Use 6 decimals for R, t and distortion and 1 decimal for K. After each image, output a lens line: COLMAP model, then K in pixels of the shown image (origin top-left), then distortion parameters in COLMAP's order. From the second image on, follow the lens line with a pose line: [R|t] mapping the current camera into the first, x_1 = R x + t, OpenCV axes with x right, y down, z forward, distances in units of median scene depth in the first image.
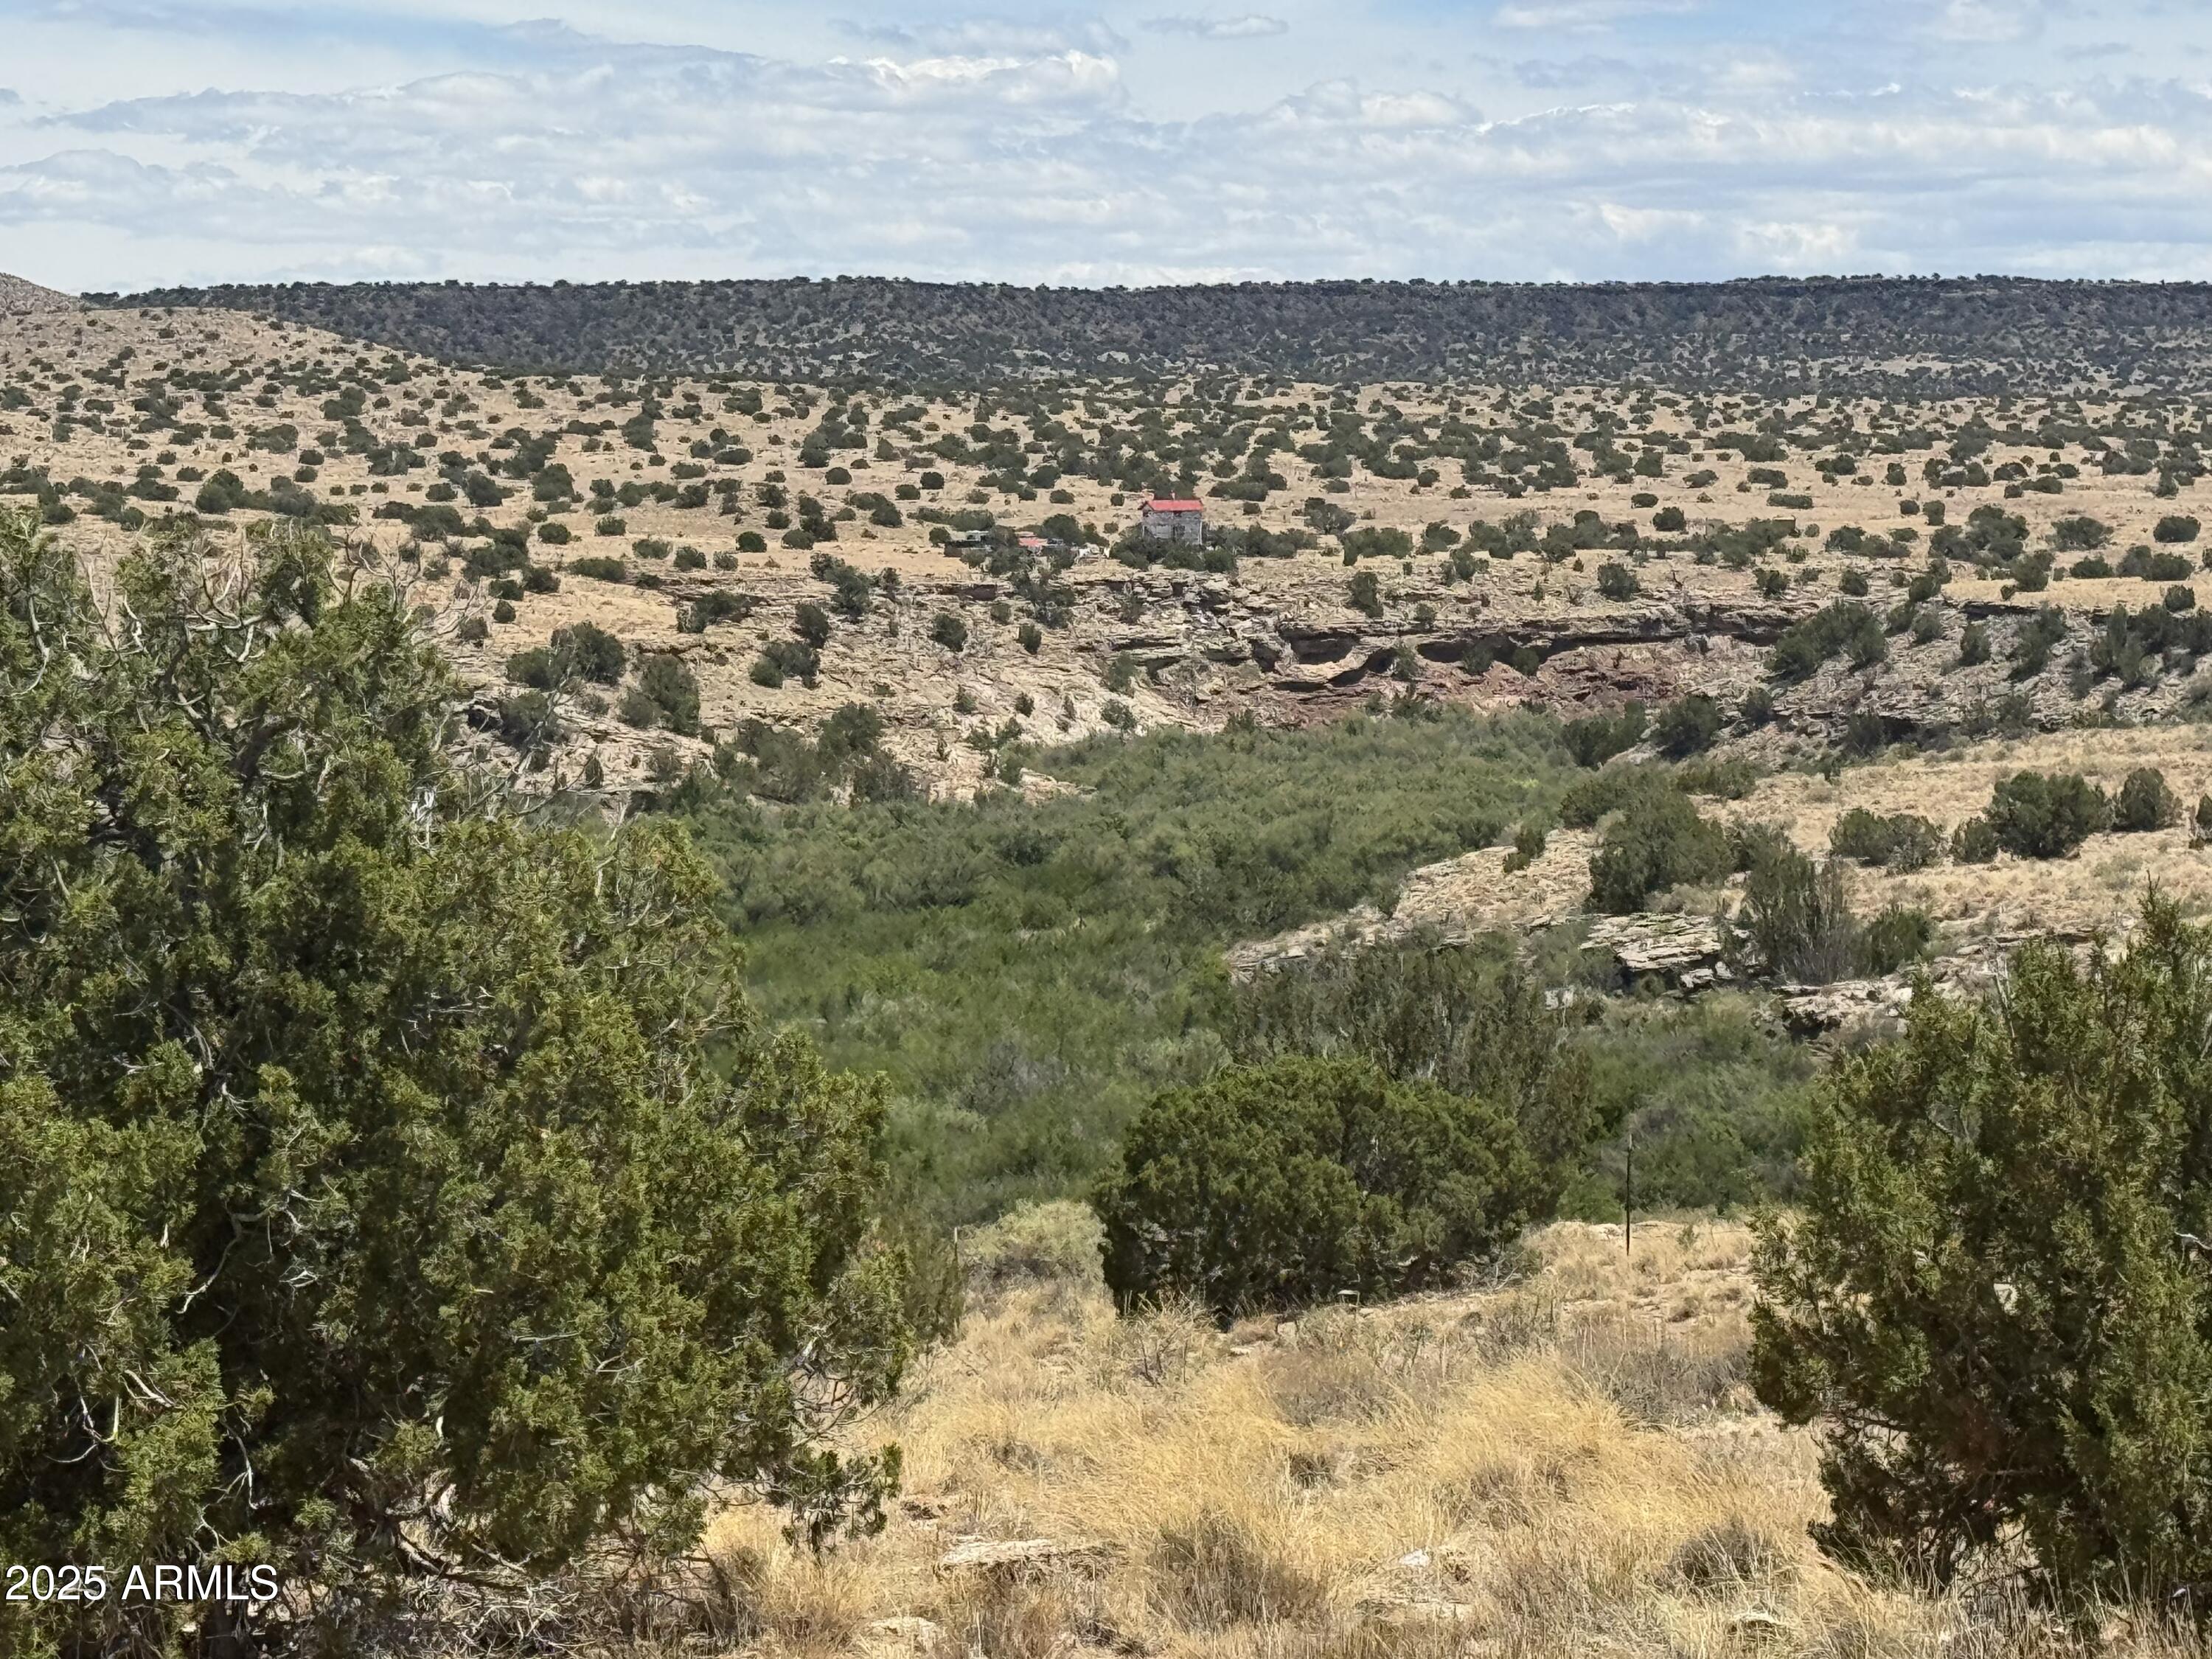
lens RADIAL K [[6610.8, 0, 1106.0], [0, 6610.8, 829.5], [0, 0, 1]] dist [0.165269, -0.467105]
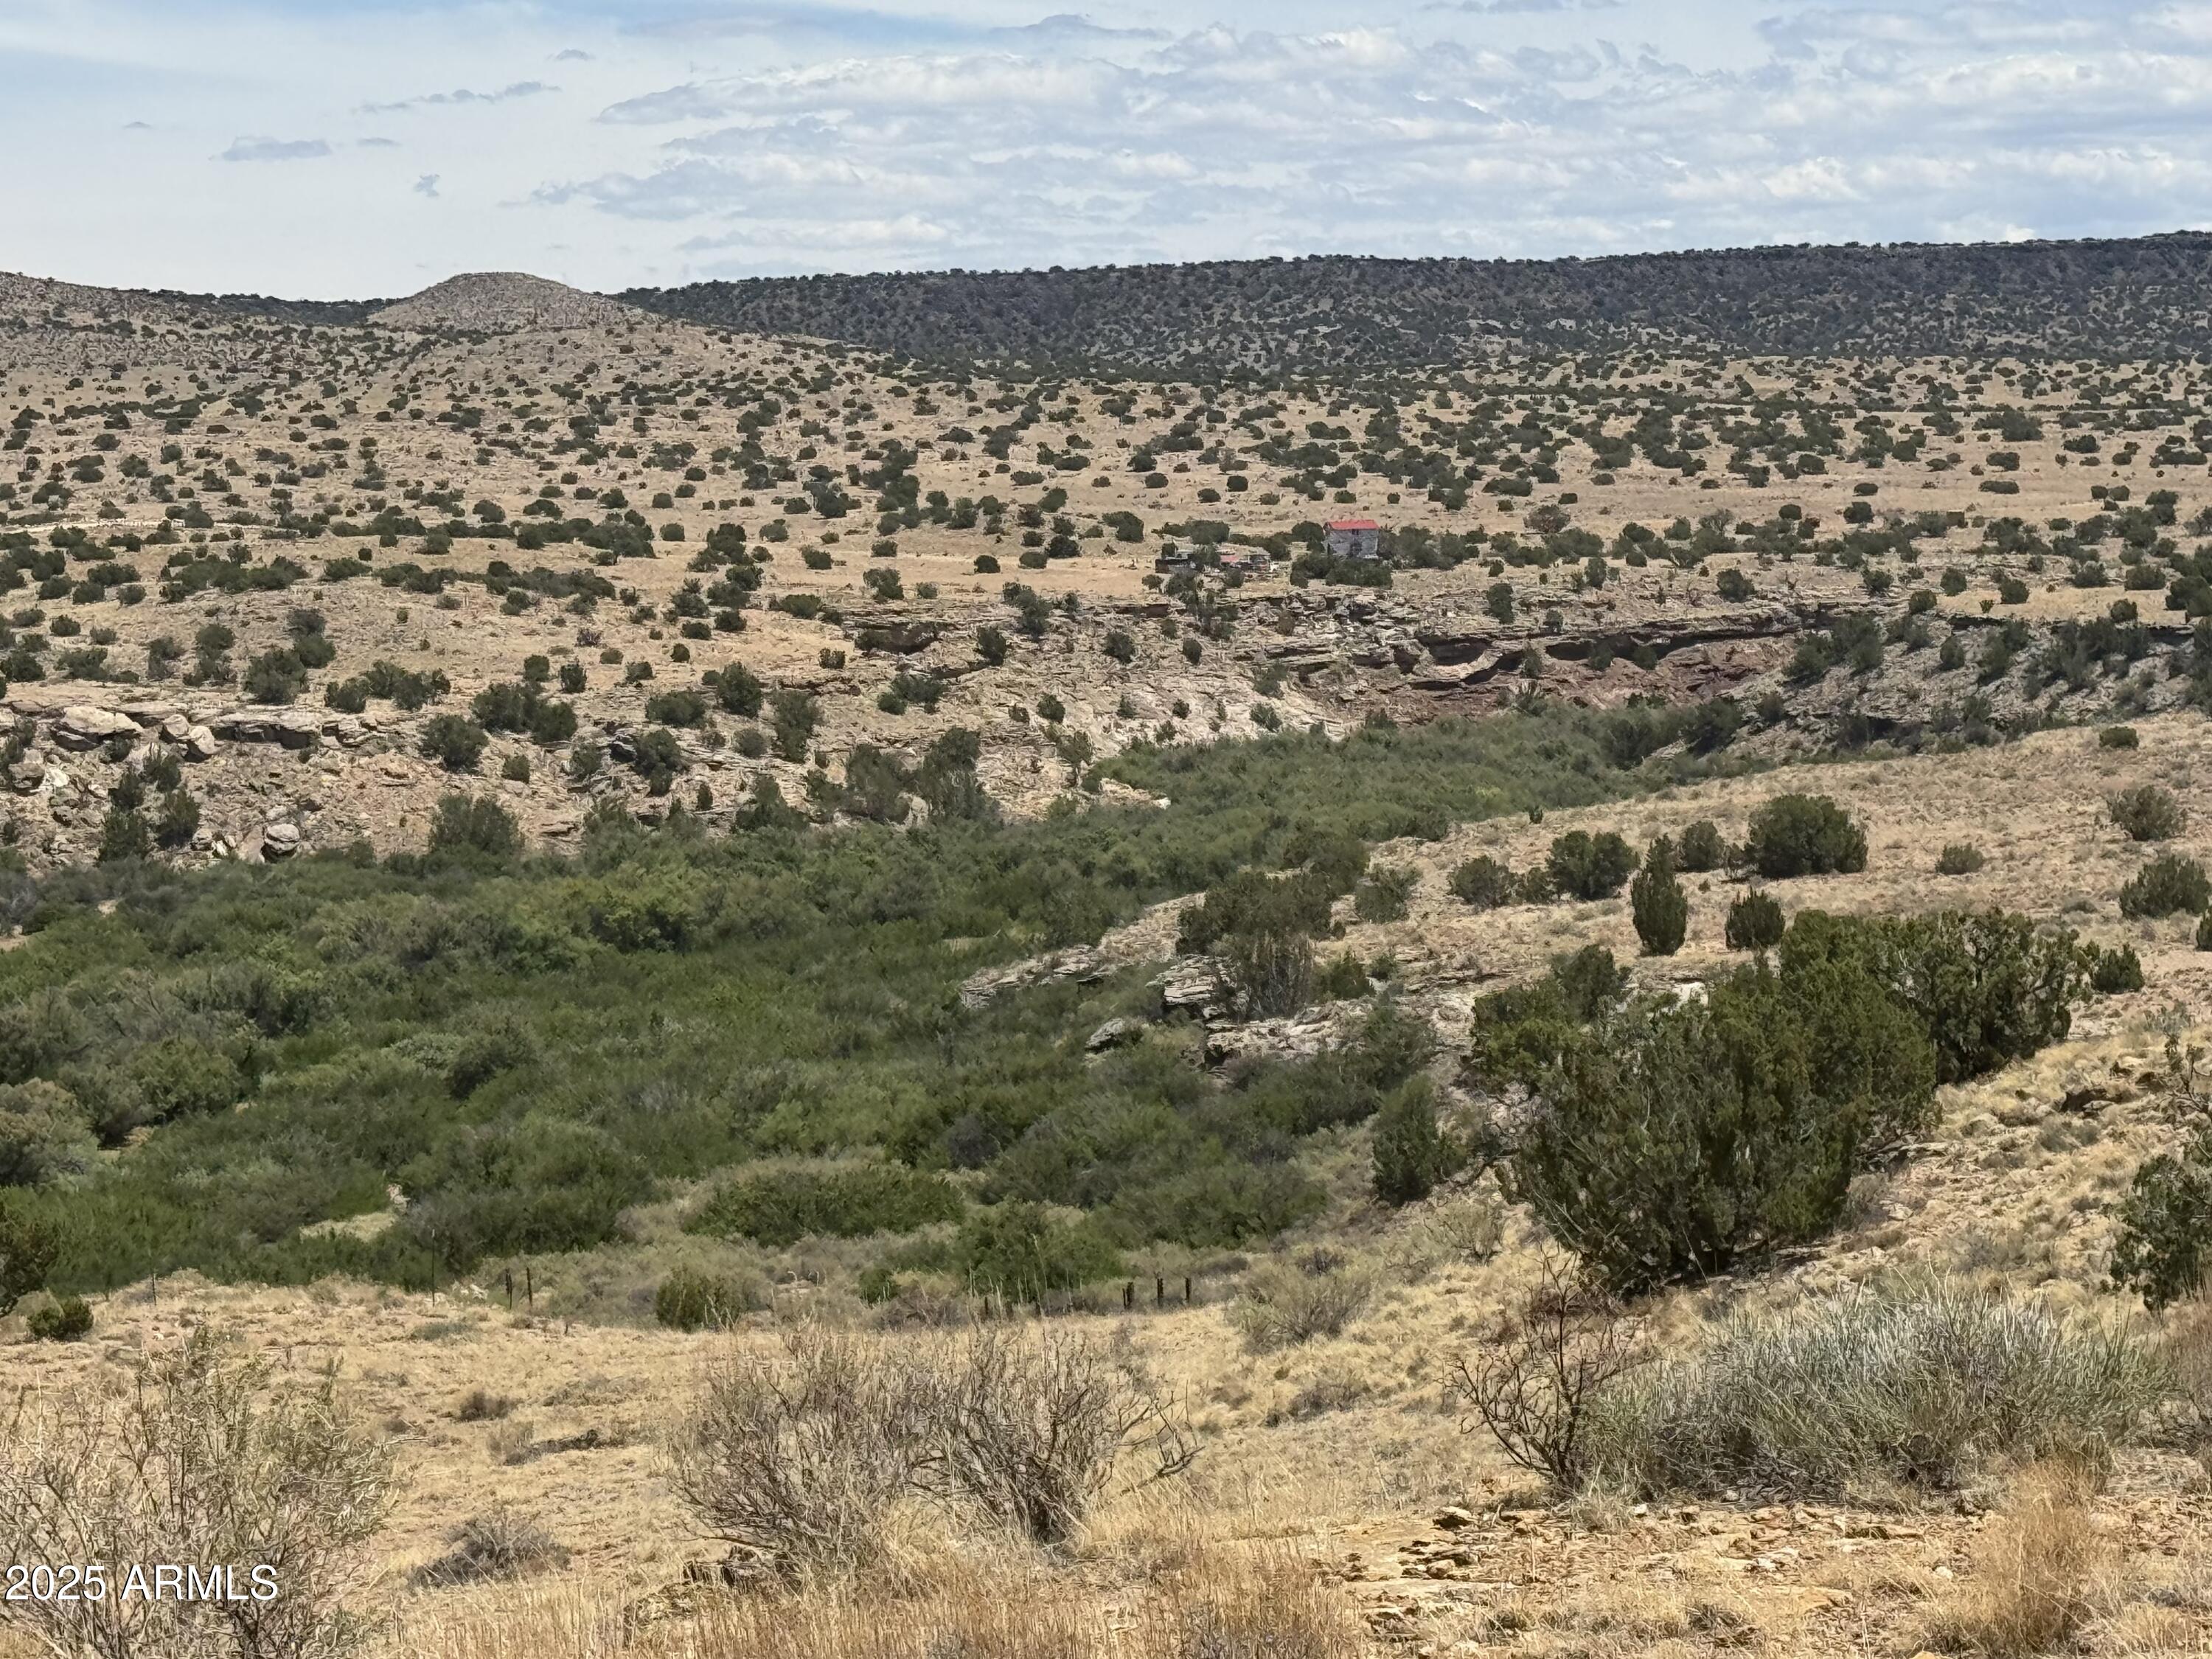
lens RADIAL K [[6327.4, 0, 1106.0], [0, 6327.4, 829.5], [0, 0, 1]] dist [0.130871, 0.449563]
pose [[0.994258, -0.013982, -0.106089, 0.087090], [0.015745, 0.999751, 0.015798, -0.014483], [0.105842, -0.017378, 0.994231, -0.107785]]
